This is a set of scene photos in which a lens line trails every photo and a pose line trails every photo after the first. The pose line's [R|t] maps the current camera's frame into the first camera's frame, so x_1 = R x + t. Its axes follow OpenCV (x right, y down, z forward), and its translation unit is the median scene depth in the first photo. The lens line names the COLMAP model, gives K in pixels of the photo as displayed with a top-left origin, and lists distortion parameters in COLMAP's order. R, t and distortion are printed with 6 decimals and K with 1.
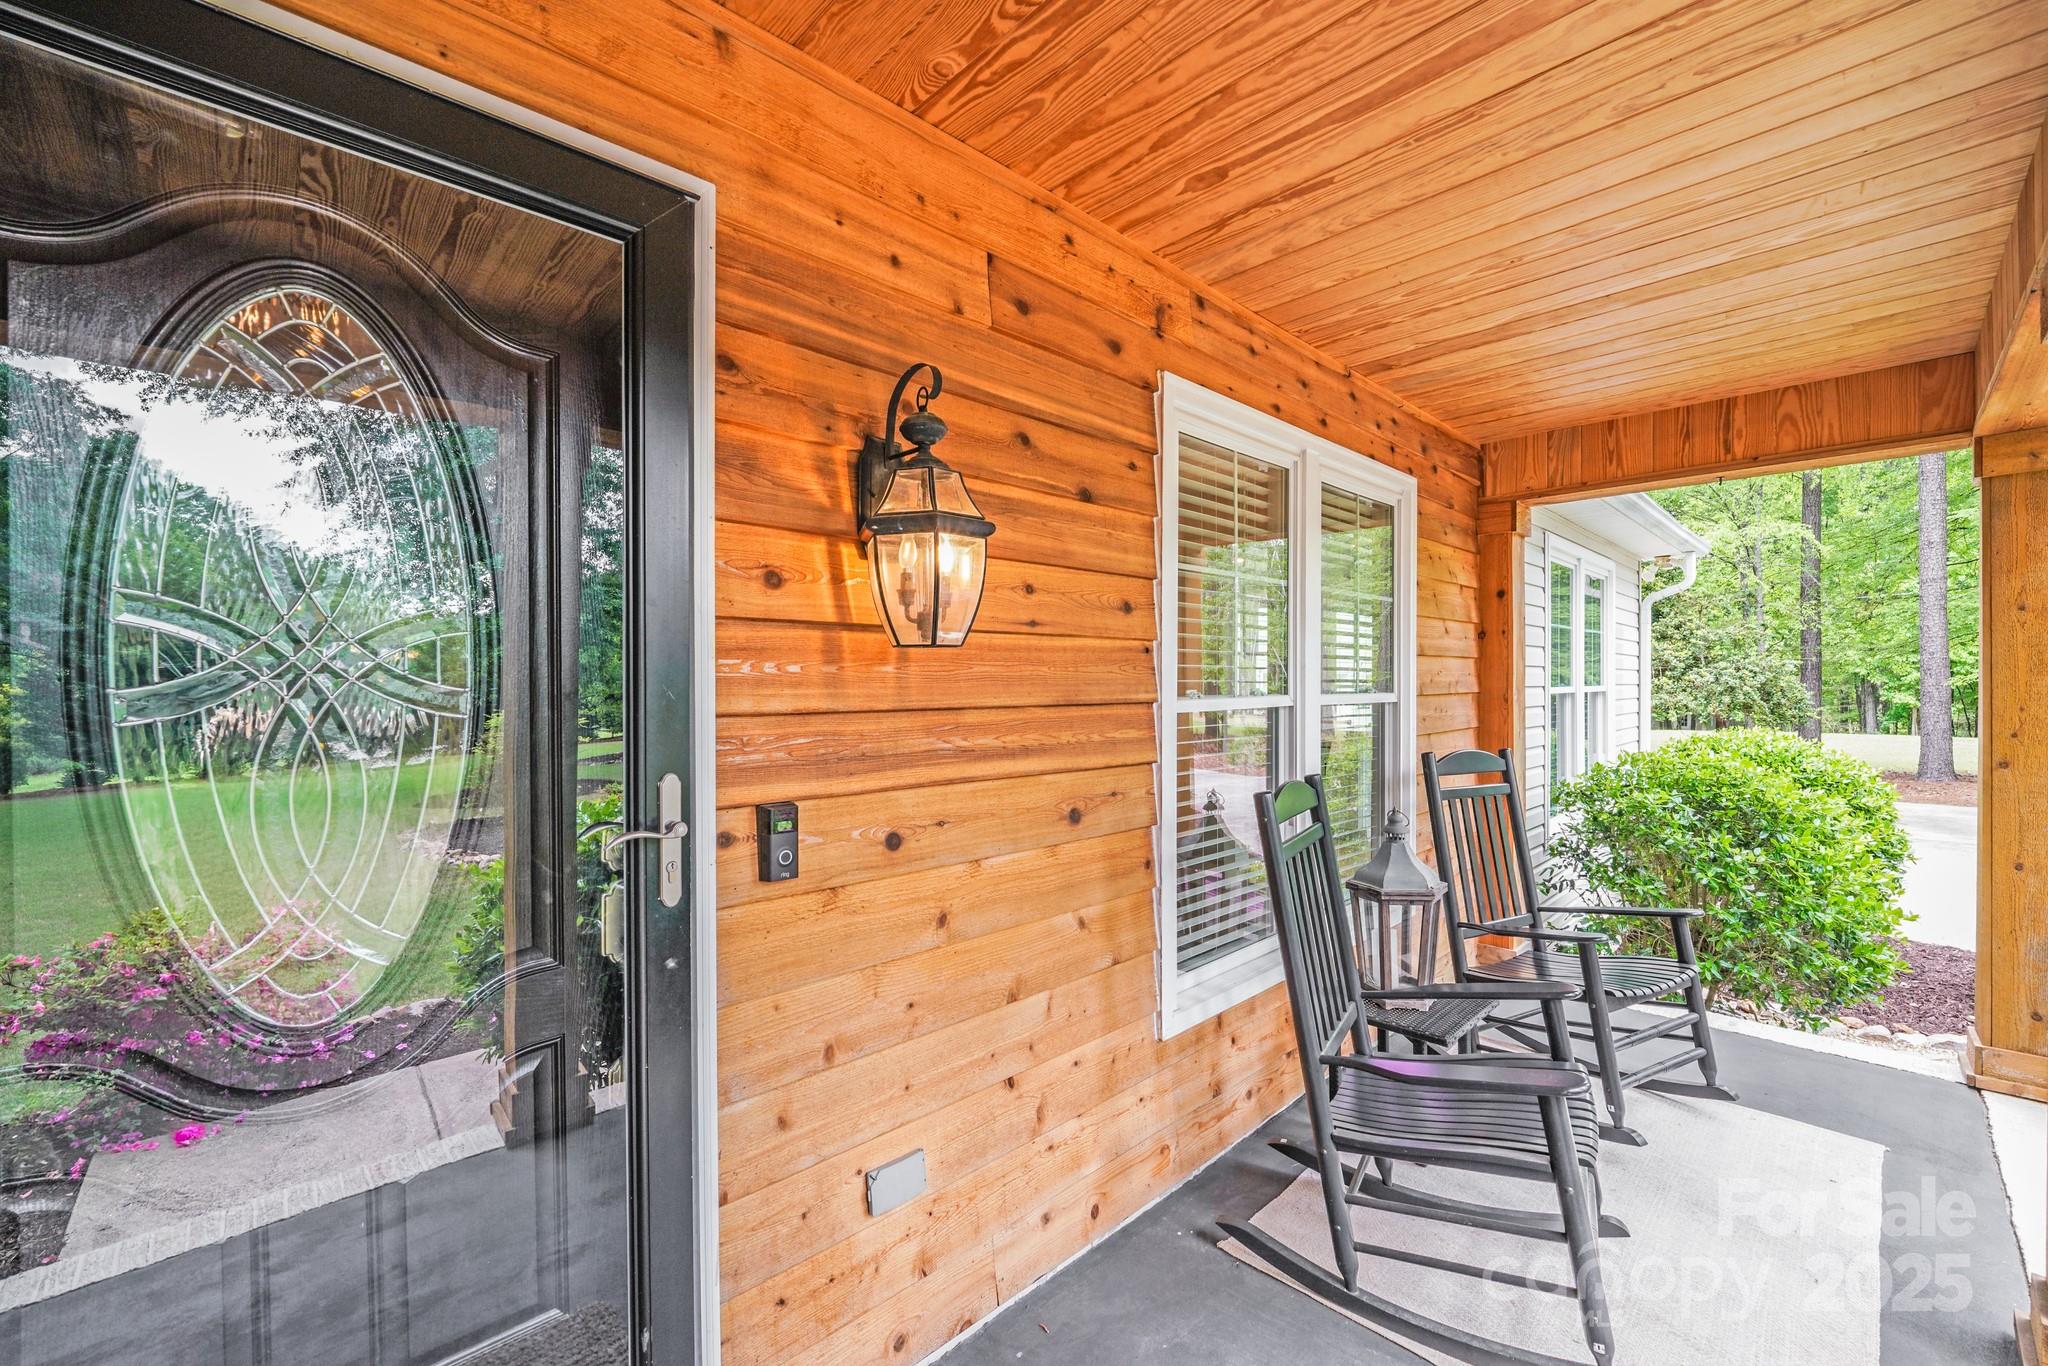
lens RADIAL K [[831.1, 0, 1022.3], [0, 831.1, 693.2], [0, 0, 1]] dist [-0.008982, -0.000228]
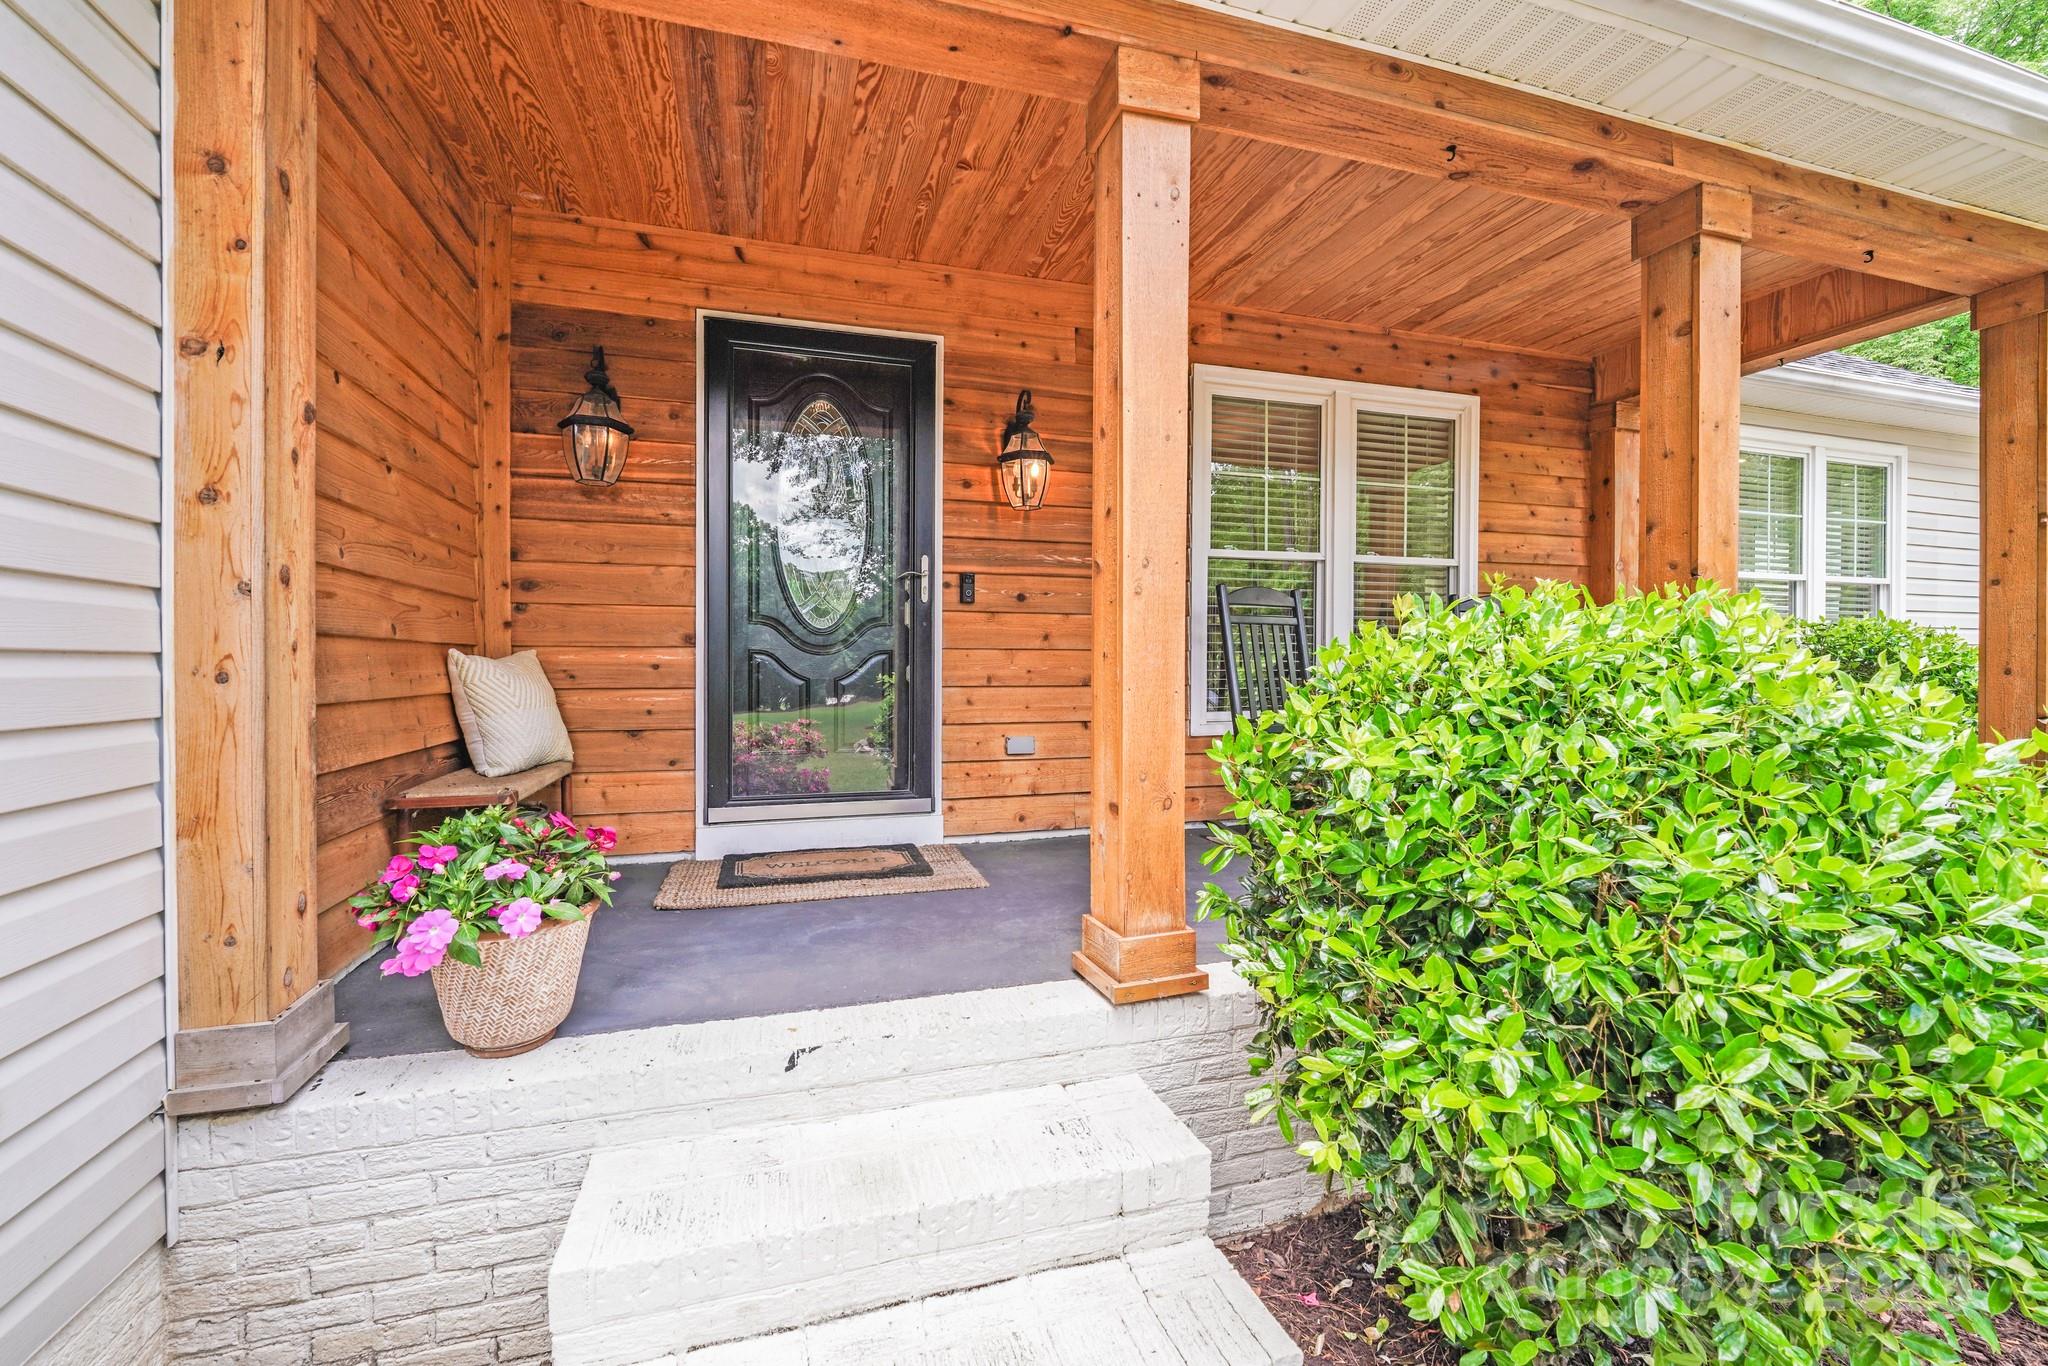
lens RADIAL K [[842.9, 0, 1022.6], [0, 842.9, 670.2], [0, 0, 1]] dist [-0.010283, -0.000300]
pose [[0.892443, 0.006523, -0.451113, 0.933874], [-0.008345, 0.999963, -0.002050, 0.398387], [0.451083, 0.005594, 0.892465, -1.114076]]
